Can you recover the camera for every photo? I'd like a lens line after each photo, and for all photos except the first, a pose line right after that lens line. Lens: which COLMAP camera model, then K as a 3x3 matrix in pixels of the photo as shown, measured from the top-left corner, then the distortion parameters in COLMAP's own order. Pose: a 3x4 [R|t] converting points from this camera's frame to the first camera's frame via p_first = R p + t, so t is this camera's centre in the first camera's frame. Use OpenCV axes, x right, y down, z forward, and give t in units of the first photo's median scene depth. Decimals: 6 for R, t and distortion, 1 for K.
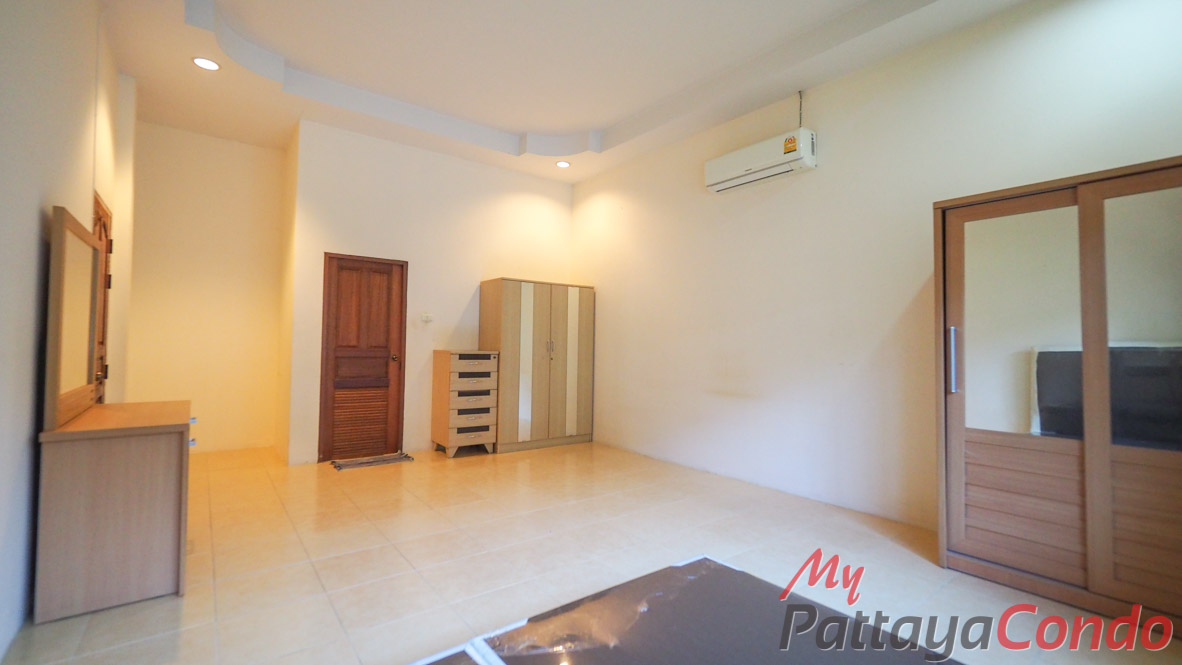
lens RADIAL K [[501.7, 0, 576.0], [0, 501.7, 330.1], [0, 0, 1]] dist [0.001455, -0.015731]
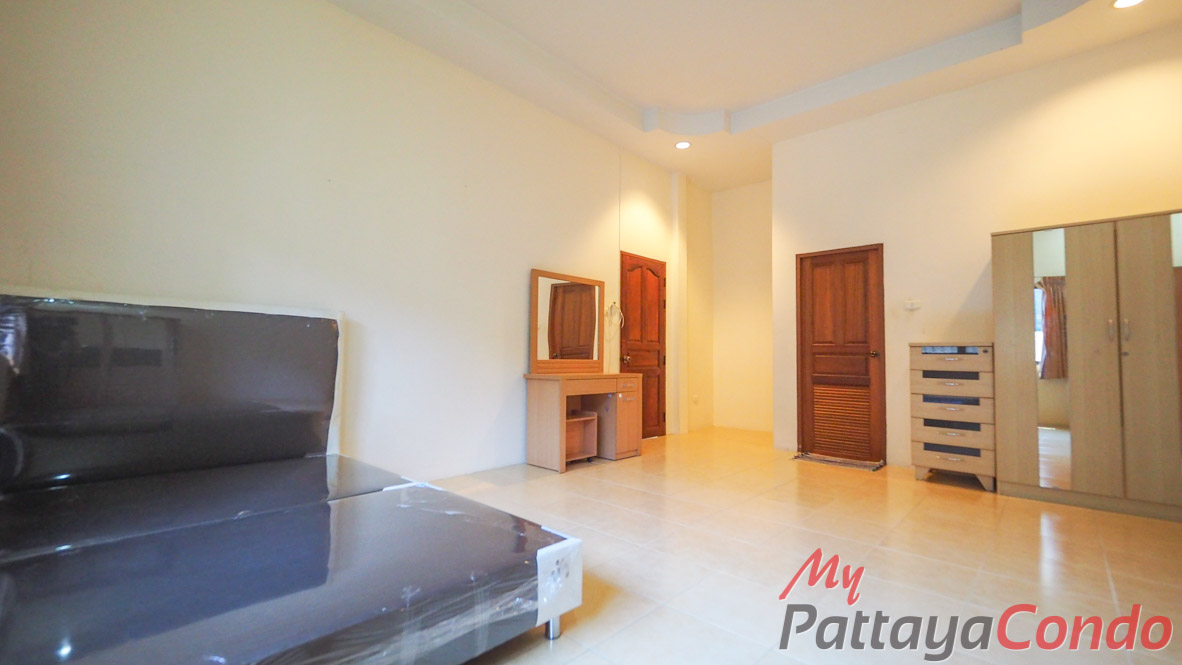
lens RADIAL K [[490.9, 0, 591.0], [0, 490.9, 332.5], [0, 0, 1]] dist [0.000063, -0.000008]
pose [[0.187880, -0.059221, -0.980405, 0.400991], [0.017944, 0.998221, -0.056858, 0.058127], [0.982028, -0.006910, 0.188609, 0.344488]]
